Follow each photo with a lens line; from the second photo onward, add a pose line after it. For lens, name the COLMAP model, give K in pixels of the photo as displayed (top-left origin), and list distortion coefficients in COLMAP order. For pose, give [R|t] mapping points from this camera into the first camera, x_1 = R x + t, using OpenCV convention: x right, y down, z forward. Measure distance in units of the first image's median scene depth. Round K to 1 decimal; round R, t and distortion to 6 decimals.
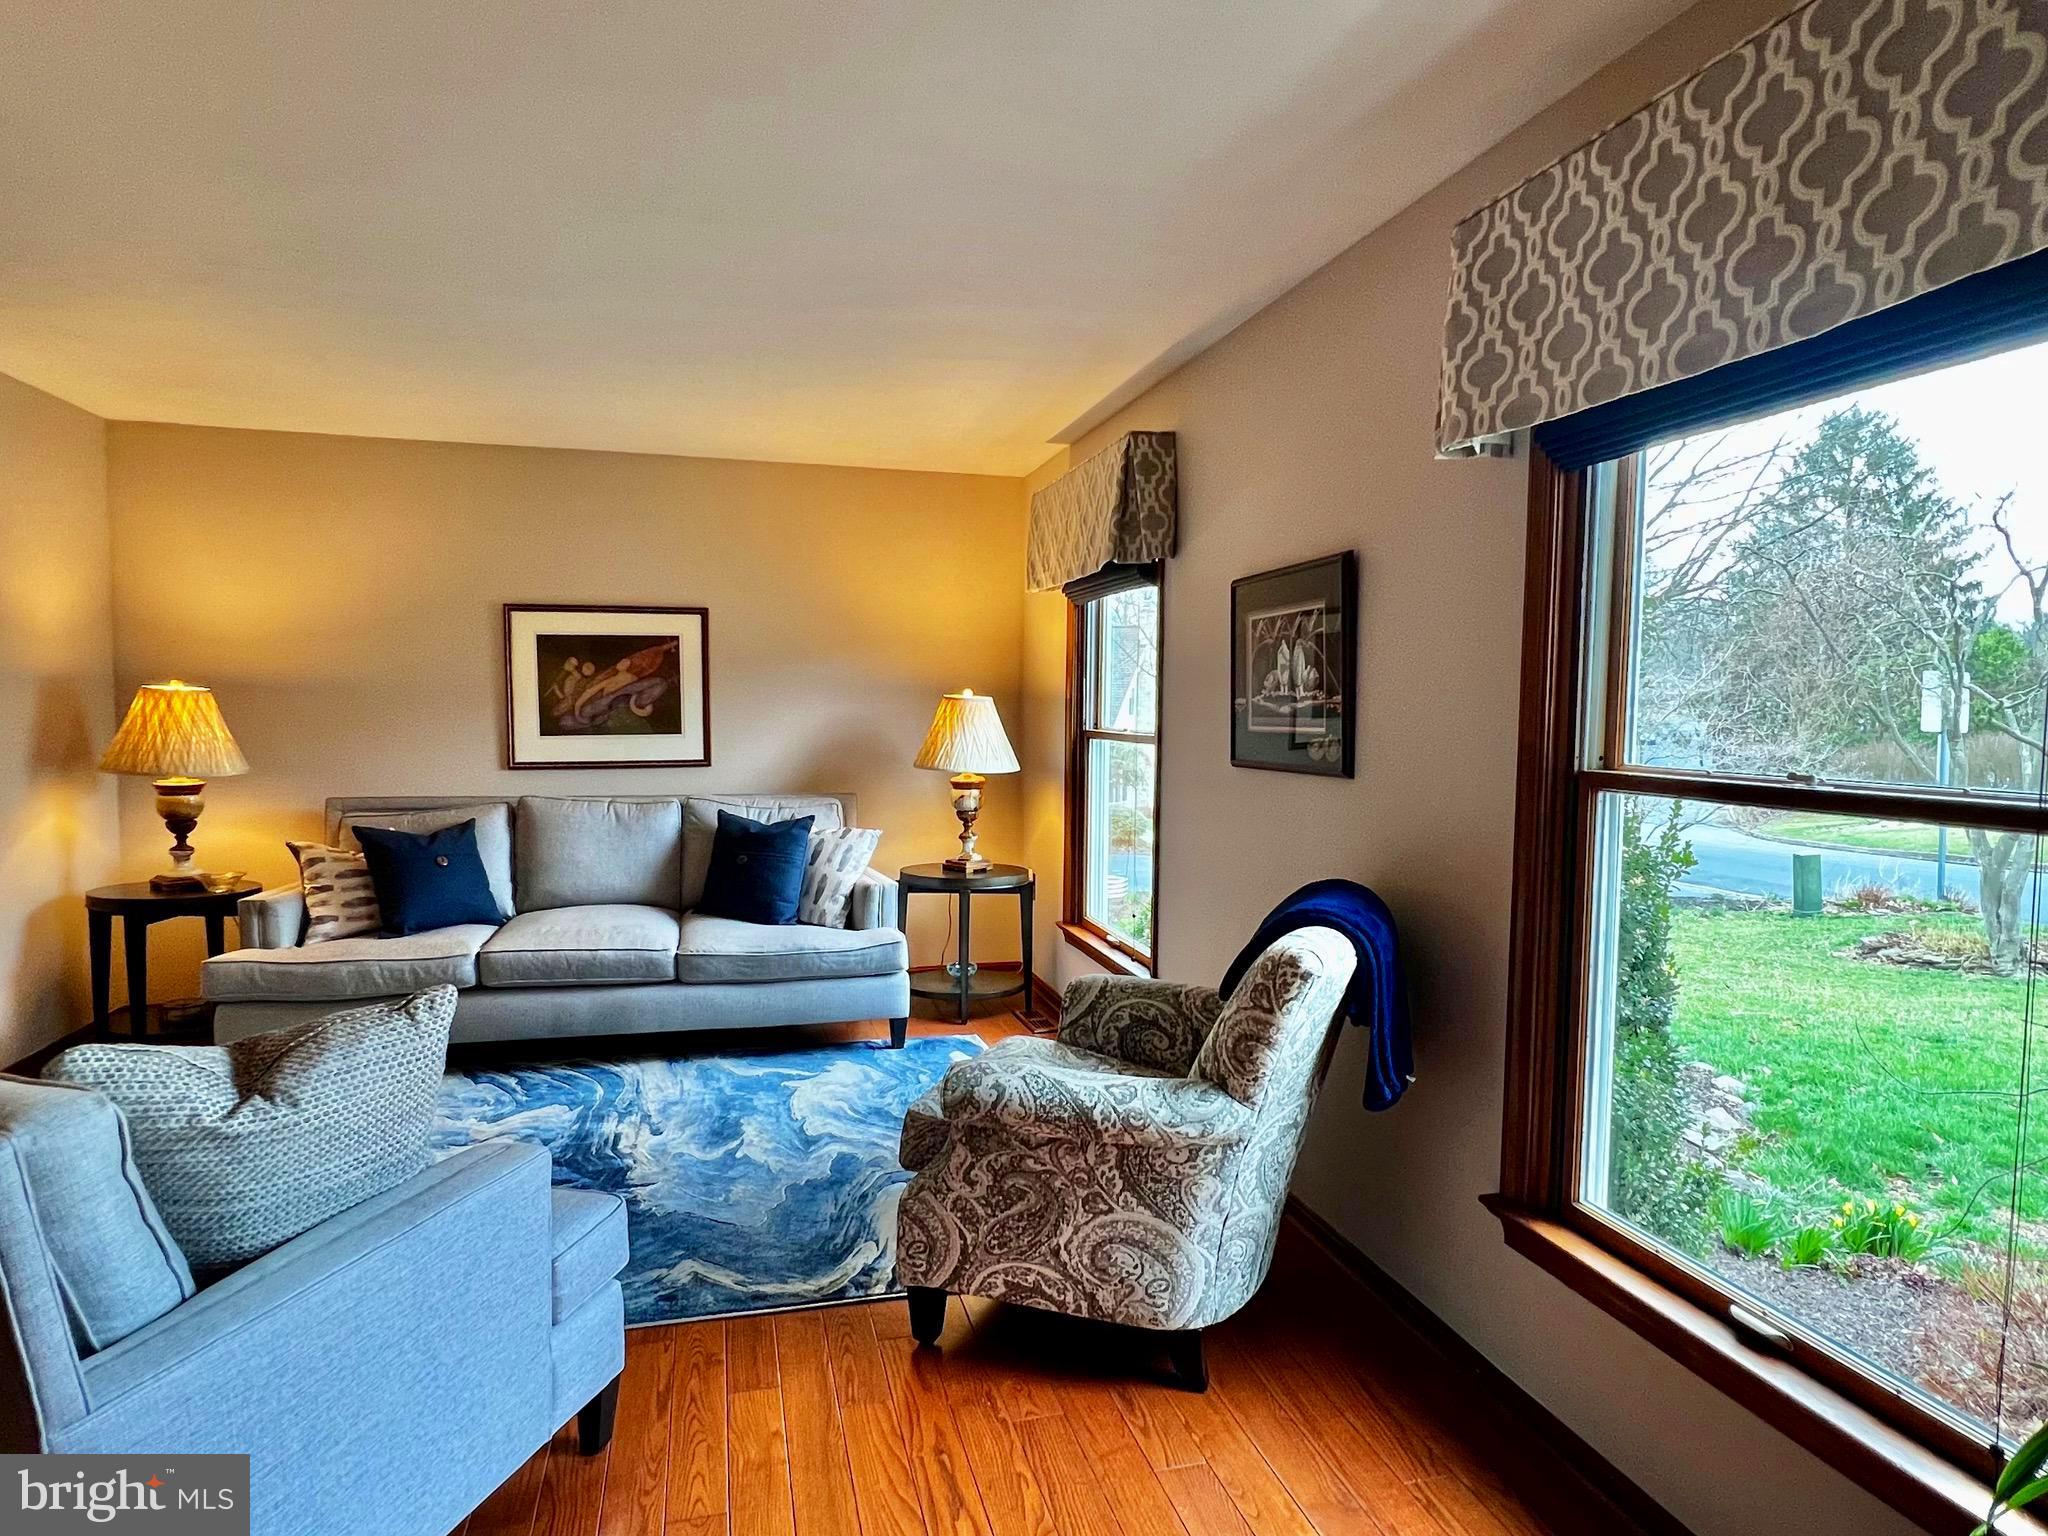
lens RADIAL K [[1137.5, 0, 1010.3], [0, 1137.5, 780.2], [0, 0, 1]] dist [0.025374, -0.034848]
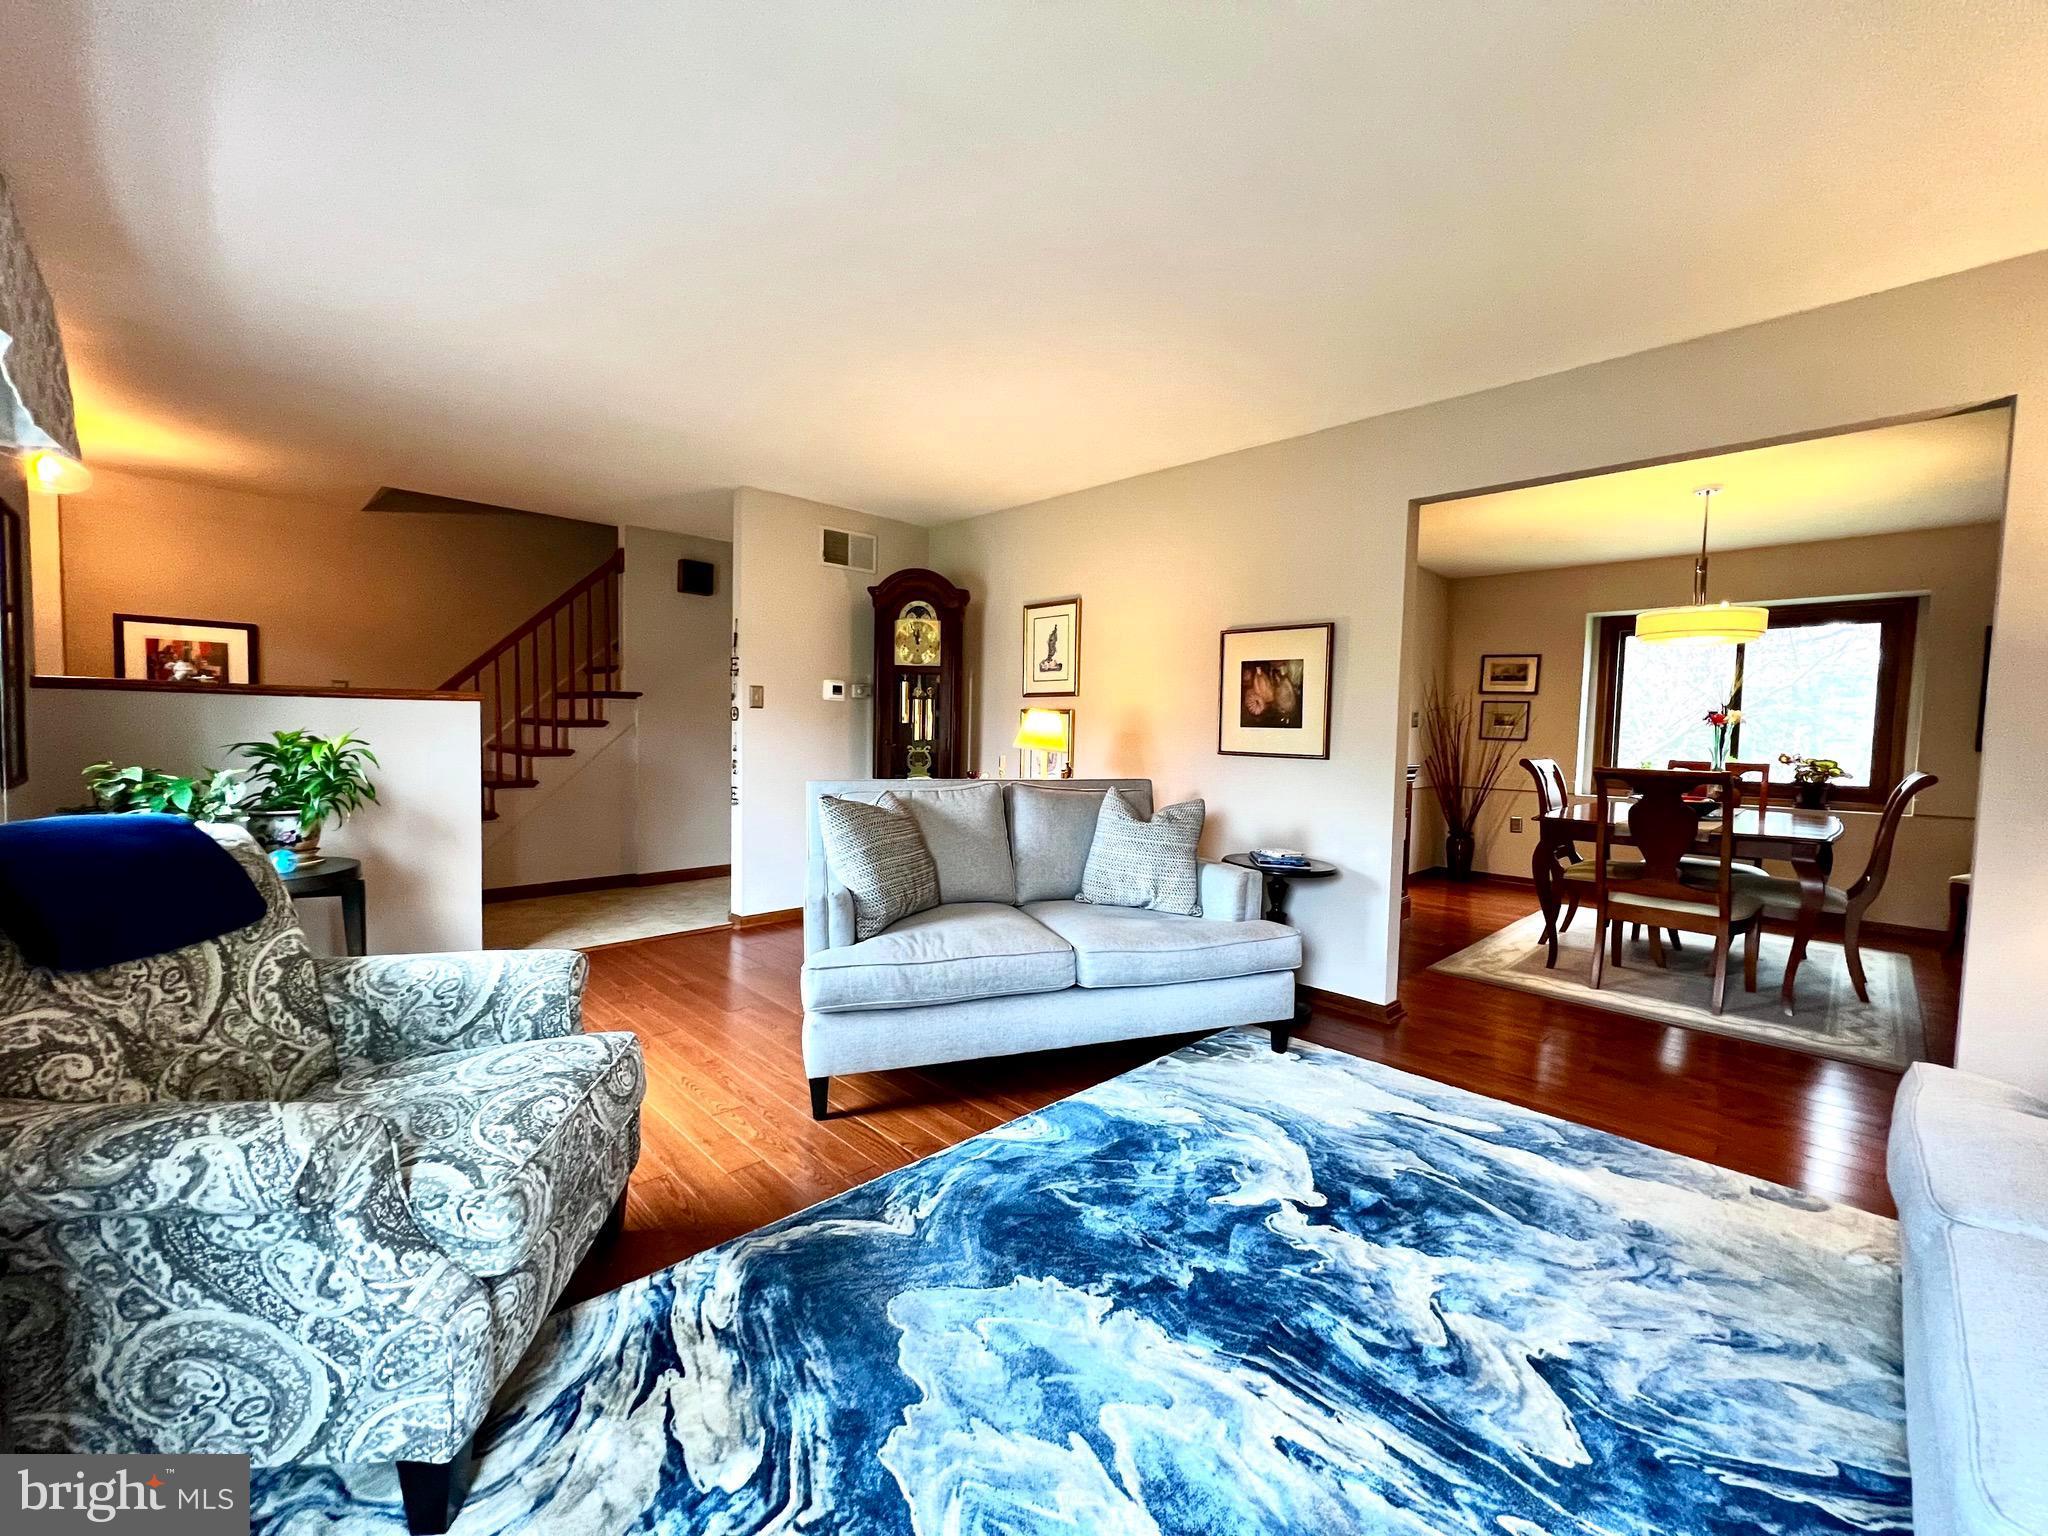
lens RADIAL K [[836.3, 0, 1024.0], [0, 836.3, 768.0], [0, 0, 1]] dist [-0.000755, -0.000324]
pose [[-0.869523, -0.008540, -0.493819, -0.014912], [-0.065371, 0.993044, 0.097933, -0.025691], [0.489548, 0.117437, -0.864032, 1.194225]]
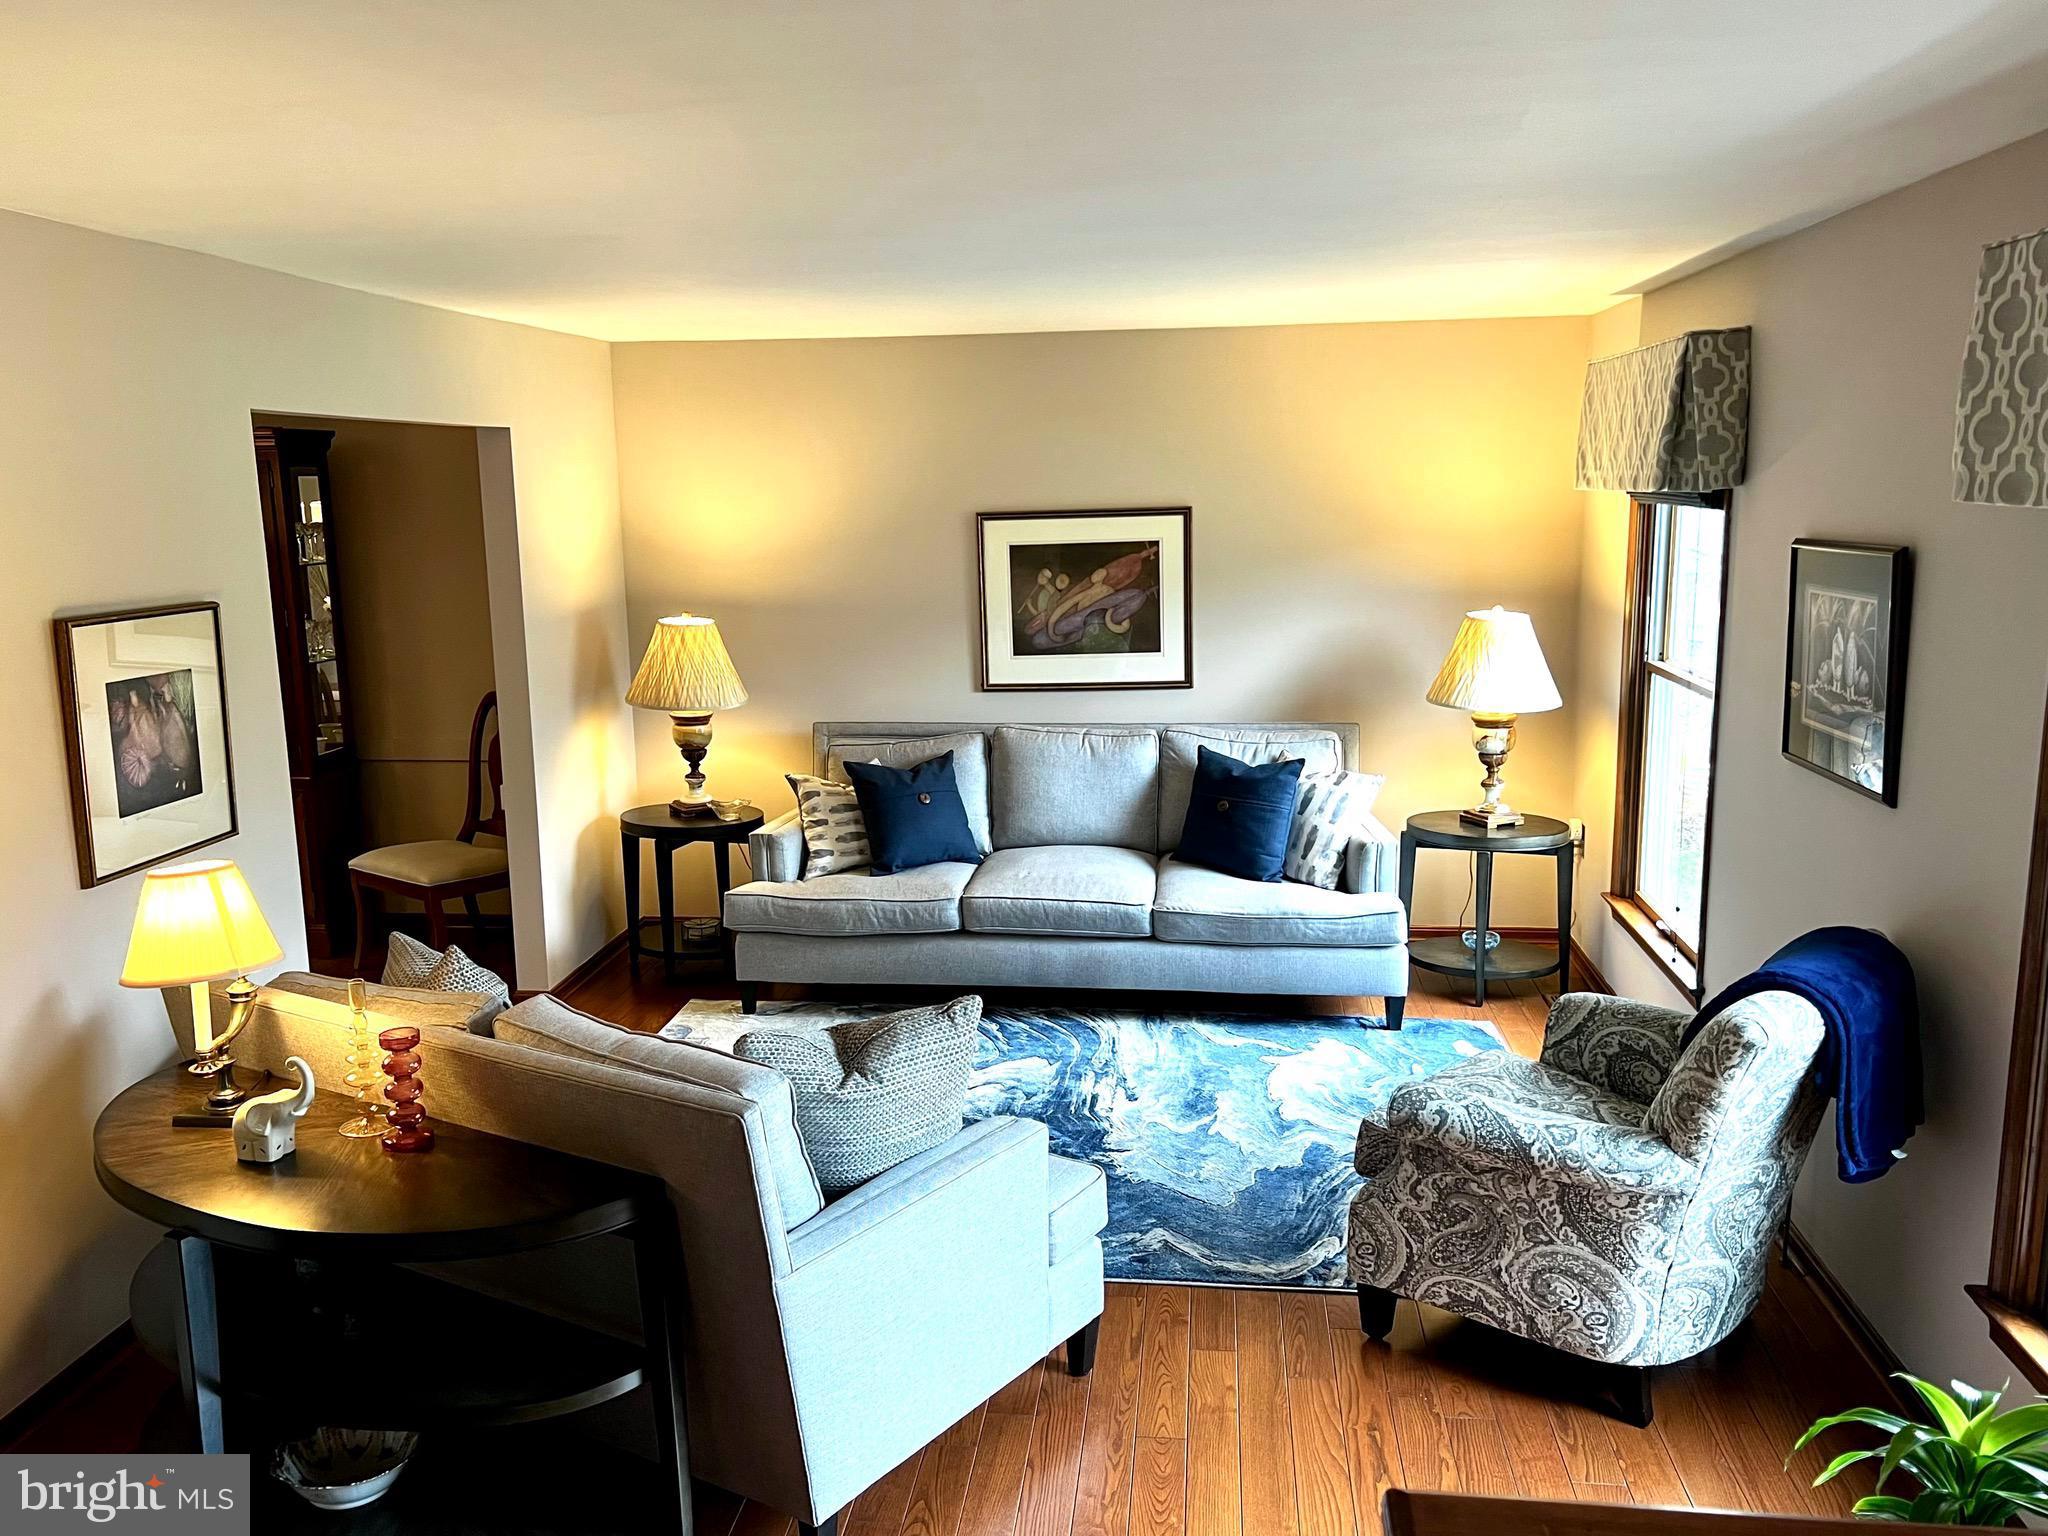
lens RADIAL K [[1612.5, 0, 1035.3], [0, 1612.5, 767.0], [0, 0, 1]] dist [0.100855, -0.168040]
pose [[0.934836, 0.037798, -0.353063, 0.095758], [0.001646, 0.993846, 0.110758, -0.130623], [0.355076, -0.104122, 0.929021, -0.300673]]
